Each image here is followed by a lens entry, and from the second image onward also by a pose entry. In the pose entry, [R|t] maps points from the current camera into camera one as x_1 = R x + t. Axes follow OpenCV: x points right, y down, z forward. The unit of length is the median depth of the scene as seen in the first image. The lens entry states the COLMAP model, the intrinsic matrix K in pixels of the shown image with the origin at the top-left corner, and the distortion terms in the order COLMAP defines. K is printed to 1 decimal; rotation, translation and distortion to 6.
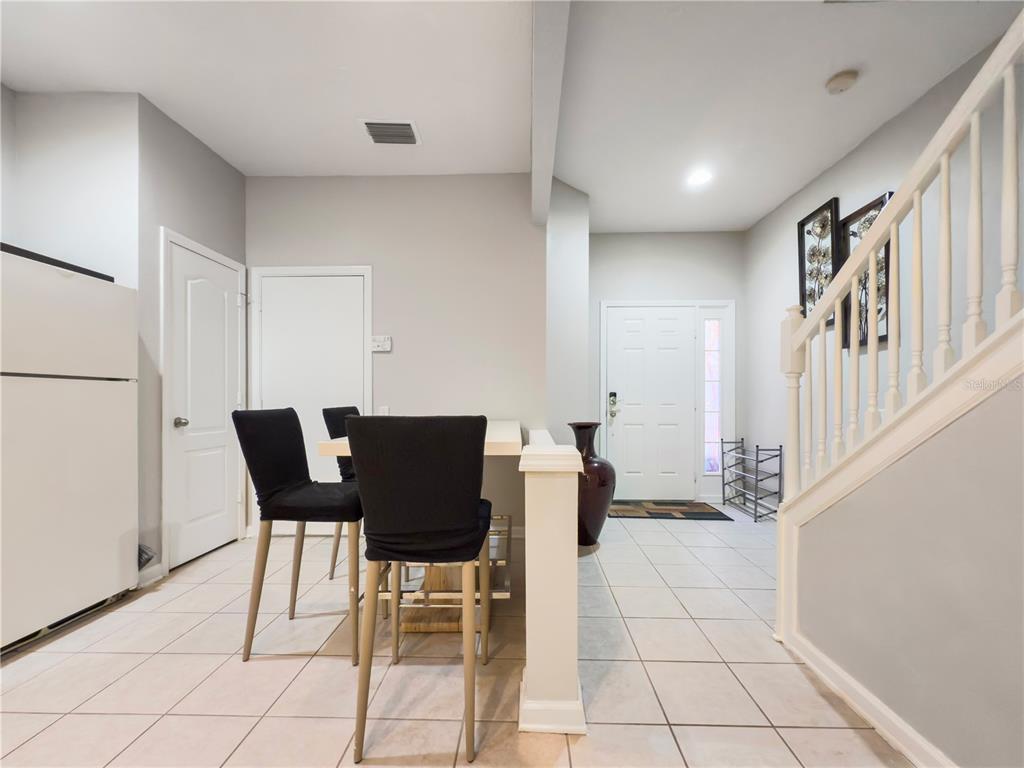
lens RADIAL K [[416.9, 0, 522.1], [0, 416.9, 401.2], [0, 0, 1]] dist [-0.001365, -0.000329]
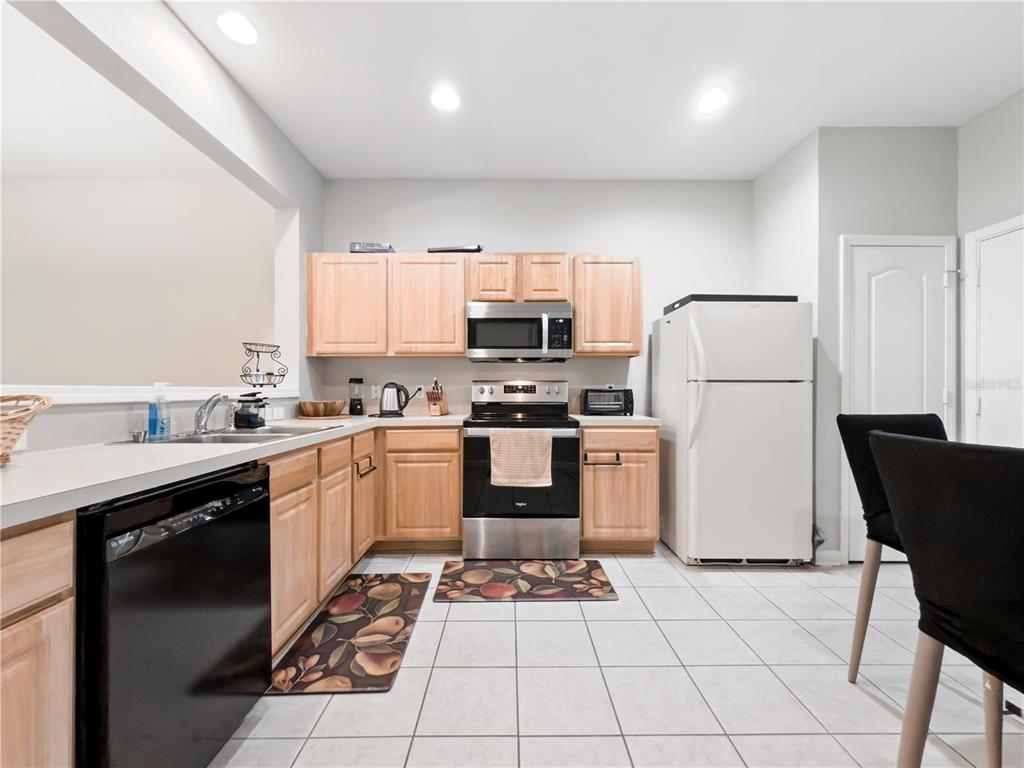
lens RADIAL K [[416.9, 0, 512.7], [0, 416.9, 386.9], [0, 0, 1]] dist [-0.001365, -0.000329]
pose [[0.016337, -0.004413, -0.999857, 0.201602], [-0.004447, 0.999980, -0.004486, -0.024239], [0.999857, 0.004519, 0.016317, 0.152479]]
